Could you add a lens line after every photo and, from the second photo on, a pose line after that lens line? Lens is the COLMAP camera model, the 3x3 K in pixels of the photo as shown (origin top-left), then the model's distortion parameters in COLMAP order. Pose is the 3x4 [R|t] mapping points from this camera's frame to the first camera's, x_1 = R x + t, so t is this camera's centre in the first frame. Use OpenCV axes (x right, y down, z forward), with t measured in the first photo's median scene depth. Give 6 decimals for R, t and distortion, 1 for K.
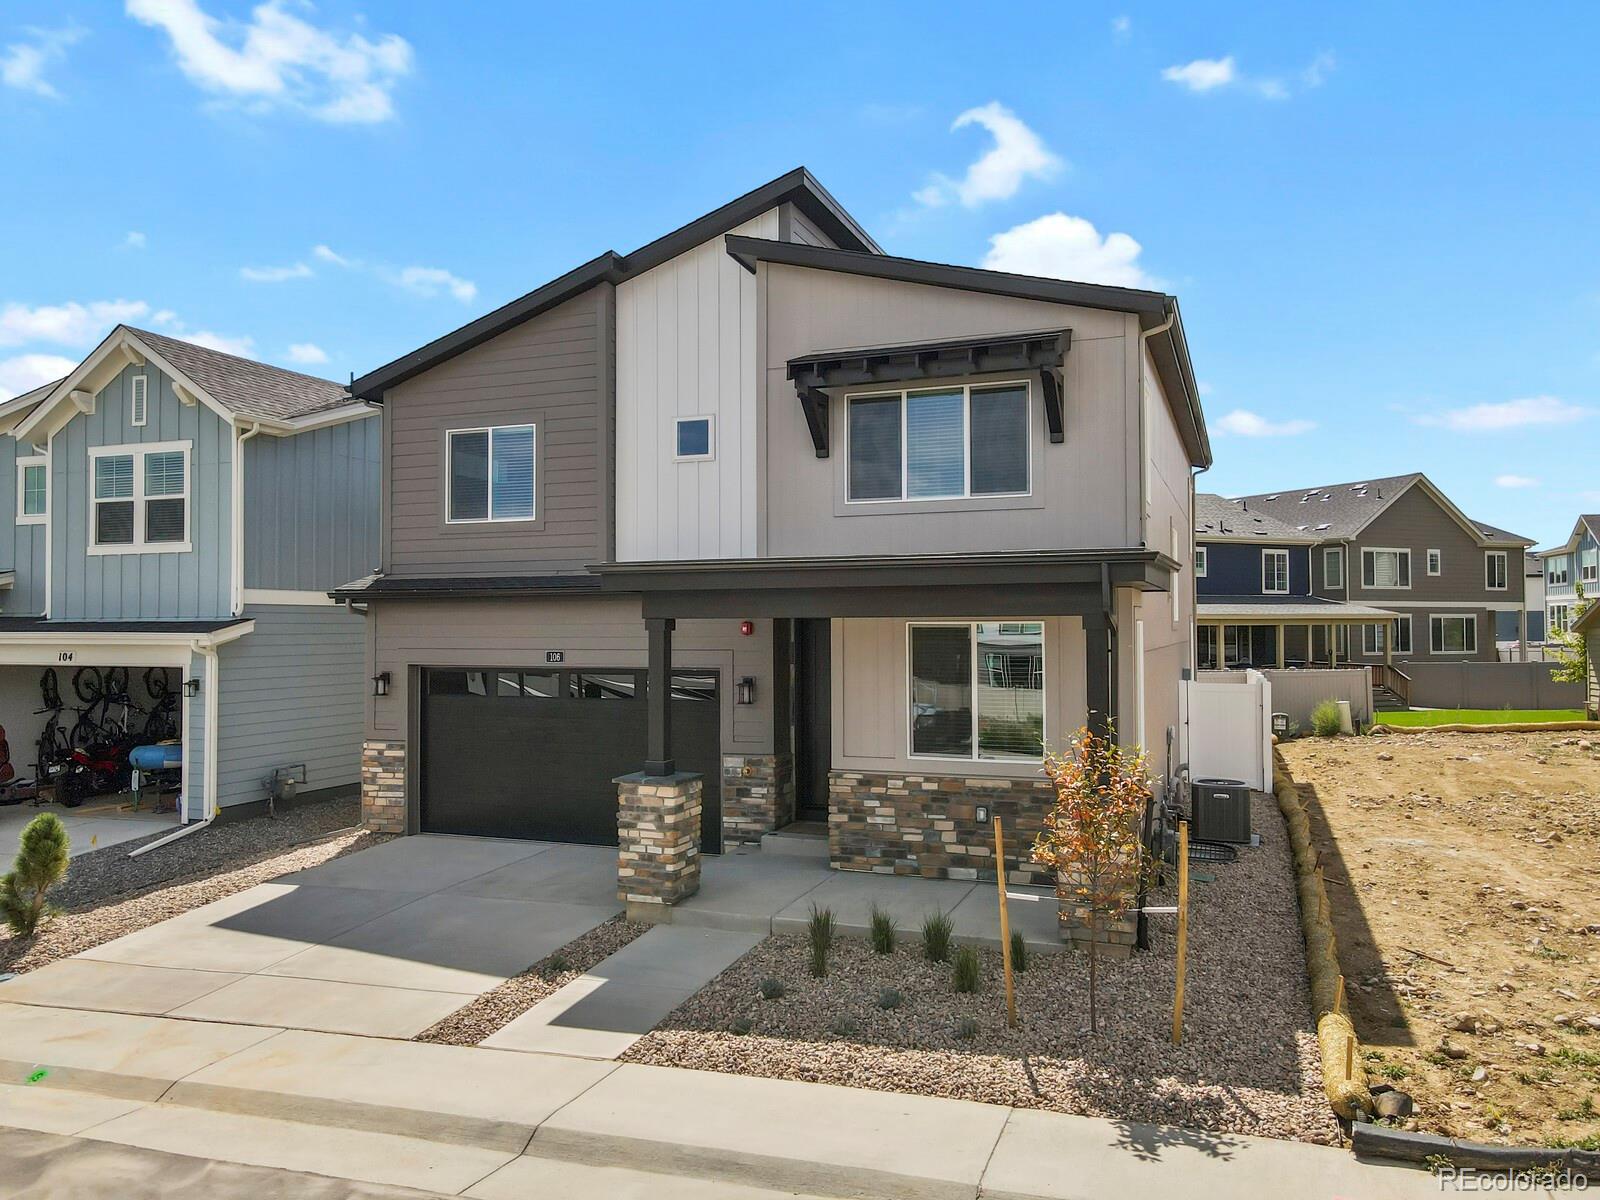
lens RADIAL K [[1165.3, 0, 794.5], [0, 1165.3, 604.8], [0, 0, 1]] dist [0.026413, 0.043133]
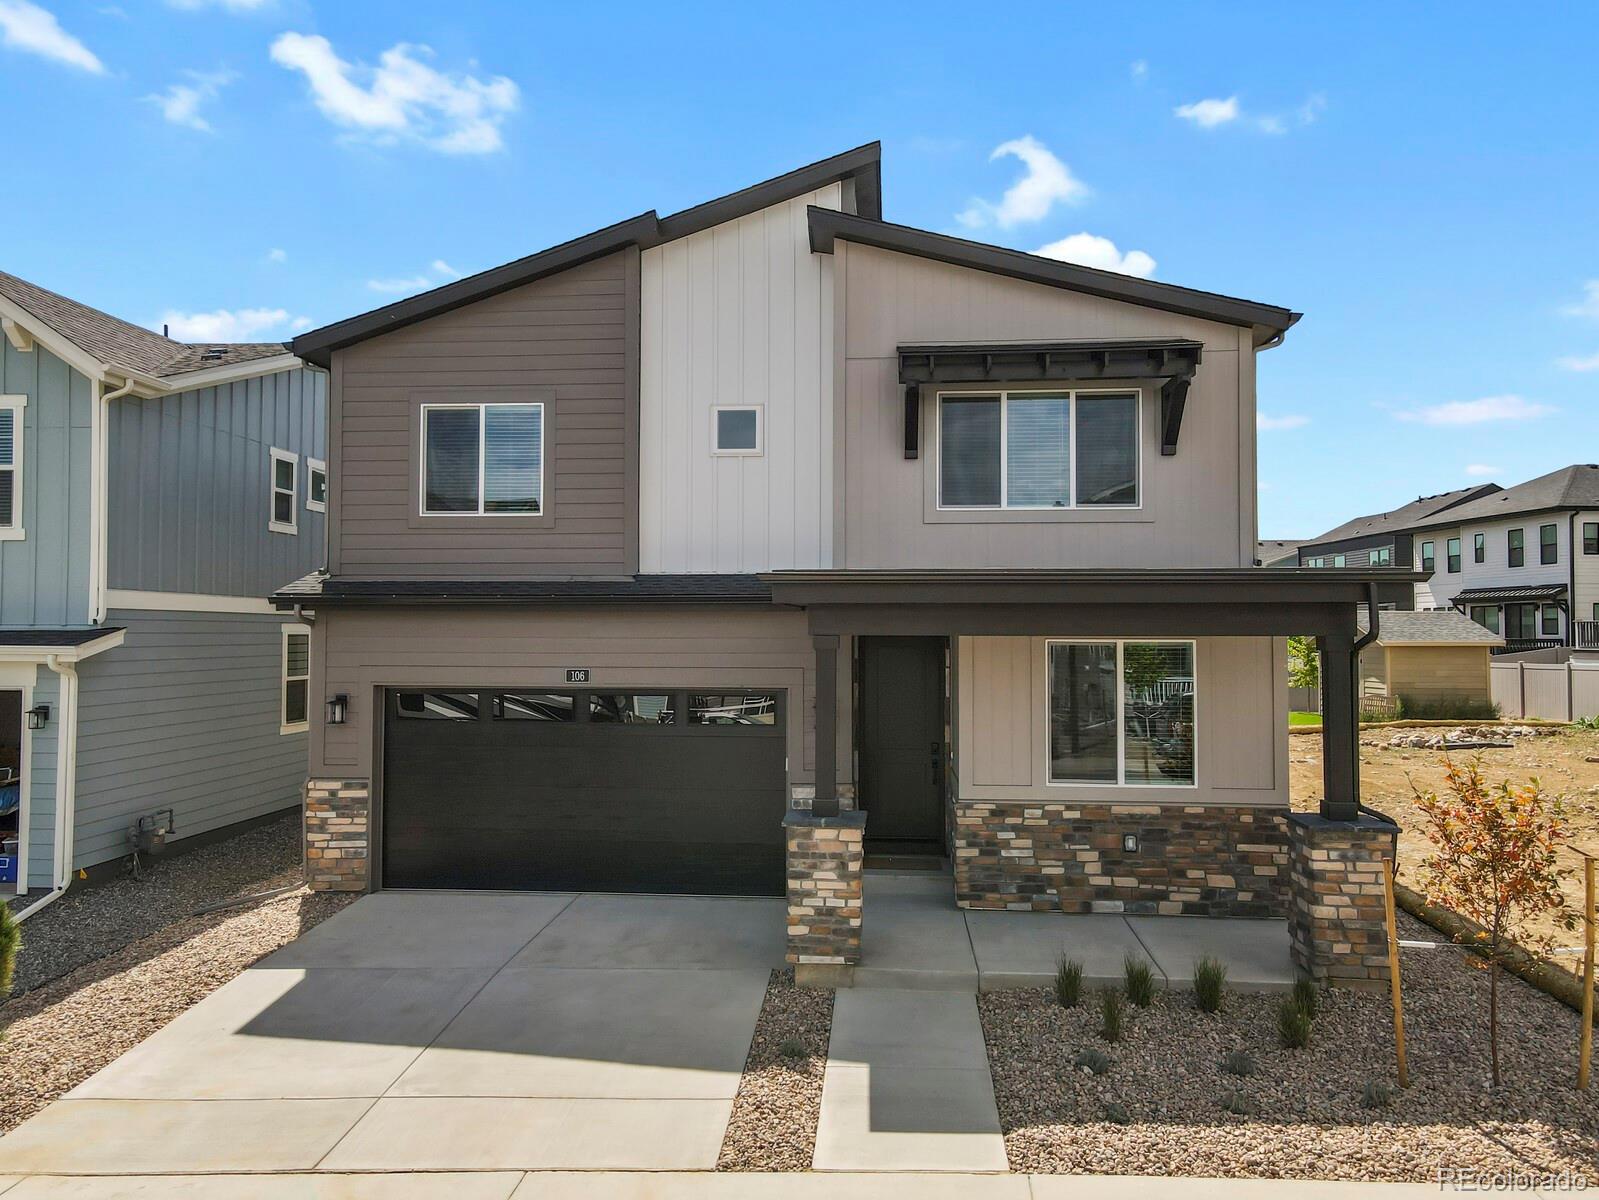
lens RADIAL K [[1164.6, 0, 794.0], [0, 1164.6, 604.8], [0, 0, 1]] dist [0.026413, 0.043133]
pose [[0.958790, 0.012180, 0.283854, -0.345721], [-0.010876, 0.999922, -0.006169, -0.004654], [-0.283907, 0.002828, 0.958848, 0.154152]]
